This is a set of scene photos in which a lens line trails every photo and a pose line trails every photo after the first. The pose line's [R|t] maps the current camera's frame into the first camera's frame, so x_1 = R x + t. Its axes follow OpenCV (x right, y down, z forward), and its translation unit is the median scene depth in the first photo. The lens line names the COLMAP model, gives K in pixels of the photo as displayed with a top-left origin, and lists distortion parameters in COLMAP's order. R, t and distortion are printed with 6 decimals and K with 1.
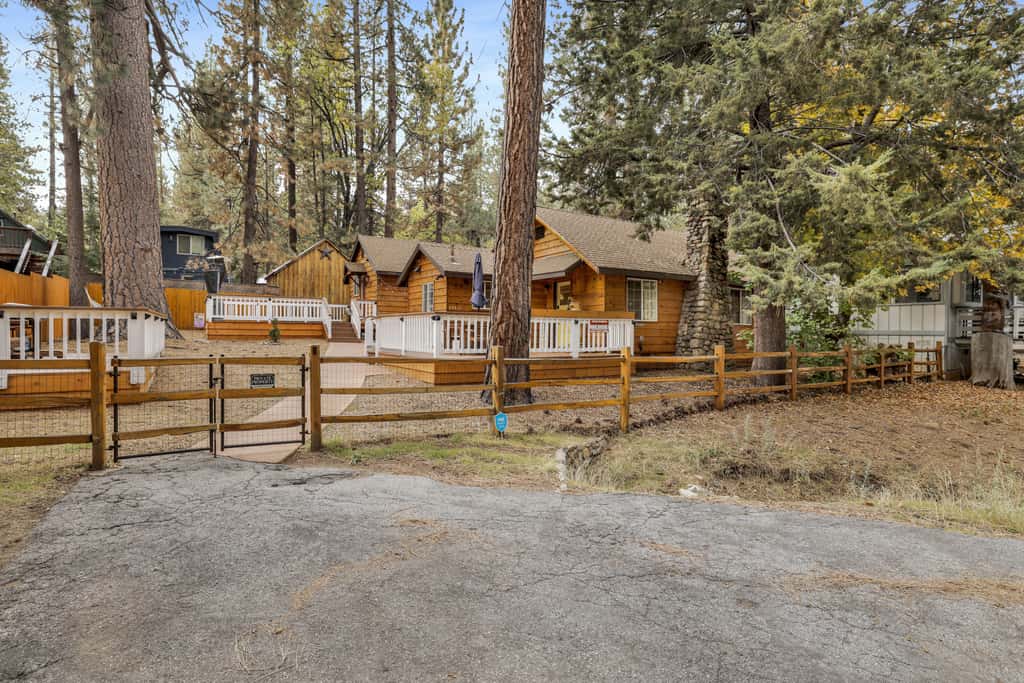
lens RADIAL K [[519.6, 0, 500.8], [0, 519.6, 337.5], [0, 0, 1]] dist [-0.023022, 0.002044]
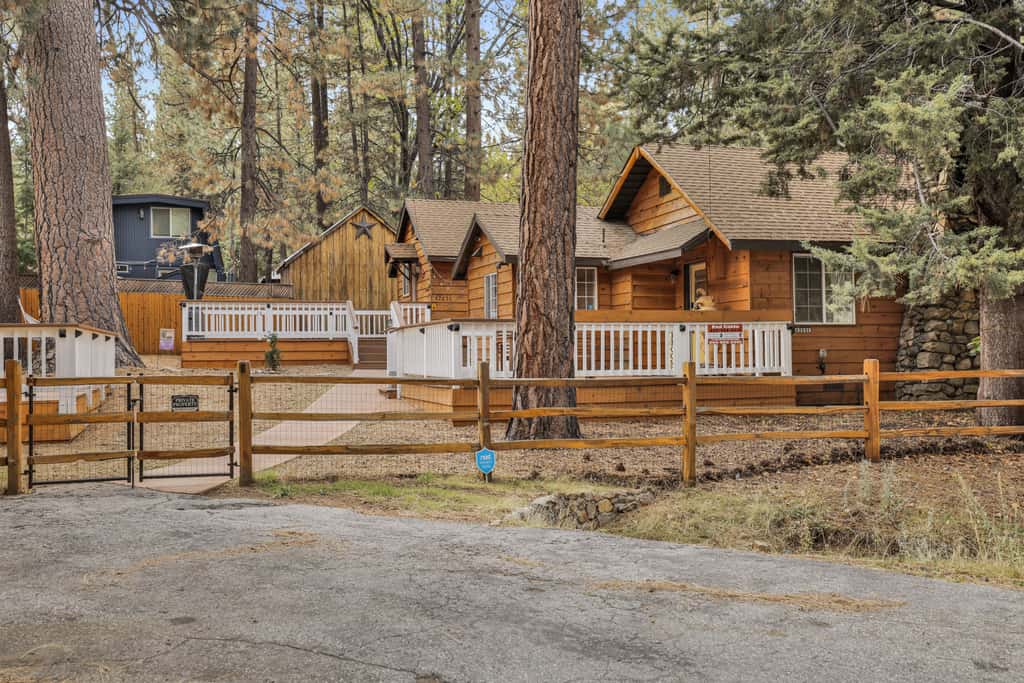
lens RADIAL K [[974.6, 0, 497.9], [0, 974.6, 343.8], [0, 0, 1]] dist [0.063538, -0.017789]
pose [[0.971485, -0.020619, -0.236204, 0.170120], [0.015461, 0.999600, -0.023669, 0.011740], [0.236597, 0.019342, 0.971415, -0.186040]]
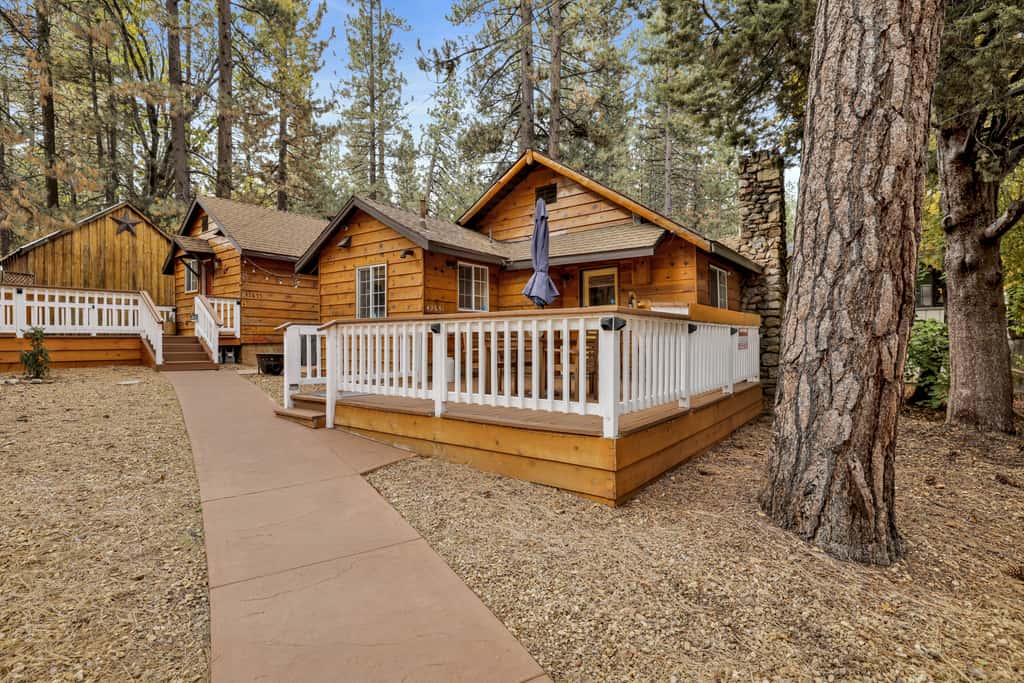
lens RADIAL K [[505.1, 0, 507.6], [0, 505.1, 347.1], [0, 0, 1]] dist [-0.040019, 0.023286]
pose [[0.931389, -0.020250, 0.363462, -0.228817], [0.018710, 0.999795, 0.007760, -0.017503], [-0.363545, -0.000427, 0.931577, 0.475306]]
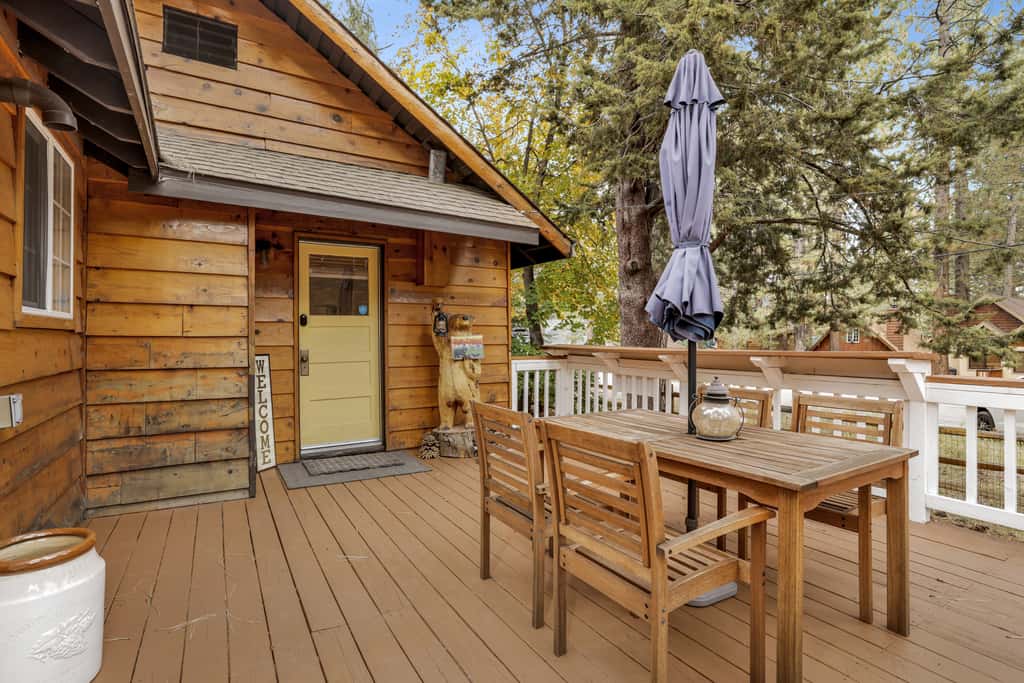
lens RADIAL K [[480.6, 0, 499.6], [0, 480.6, 334.4], [0, 0, 1]] dist [-0.032320, 0.000144]
pose [[0.008658, -0.000324, 0.999962, -0.187299], [0.003698, 0.999993, 0.000292, -0.052857], [-0.999956, 0.003696, 0.008659, 0.943811]]
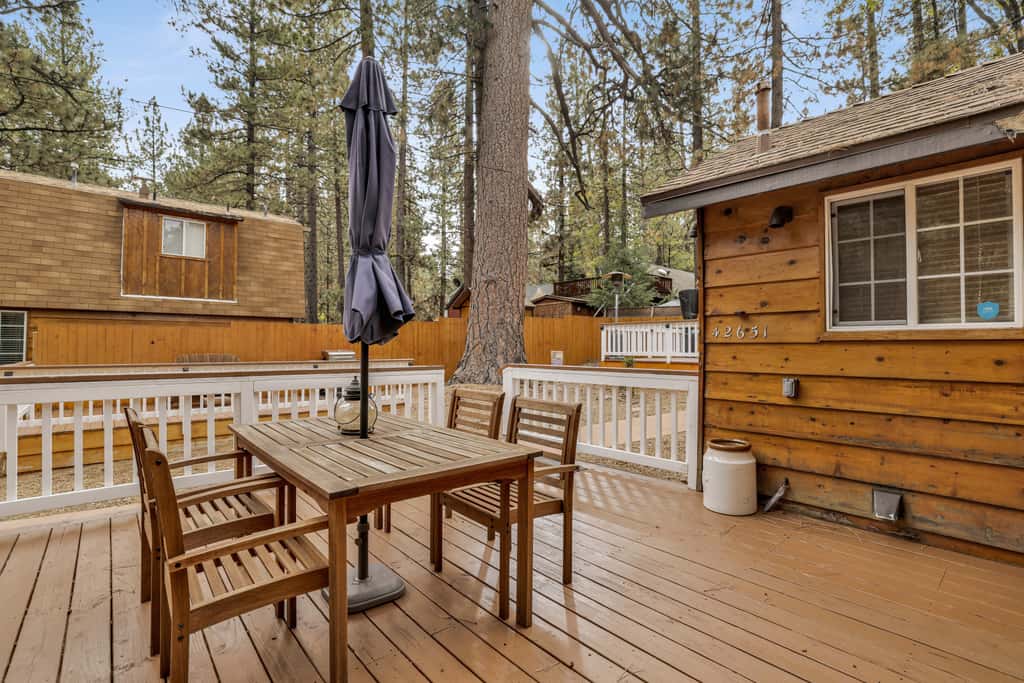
lens RADIAL K [[468.9, 0, 513.4], [0, 468.9, 339.8], [0, 0, 1]] dist [-0.055093, 0.019422]
pose [[0.178187, -0.024914, -0.983681, 0.115164], [-0.012410, 0.999543, -0.027564, -0.048343], [0.983918, 0.017119, 0.177797, 0.902987]]
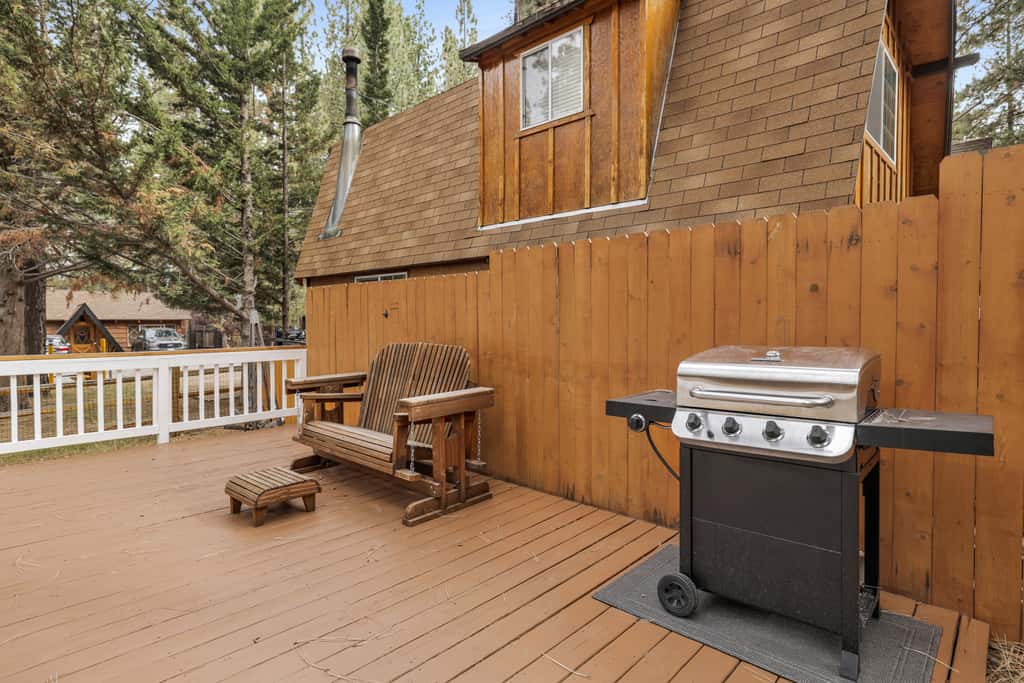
lens RADIAL K [[526.6, 0, 503.0], [0, 526.6, 331.1], [0, 0, 1]] dist [-0.034058, 0.019274]
pose [[-0.968485, -0.006221, -0.248995, -0.569693], [-0.016805, 0.999042, 0.040403, -0.061329], [0.248505, 0.043314, -0.967662, 0.871209]]
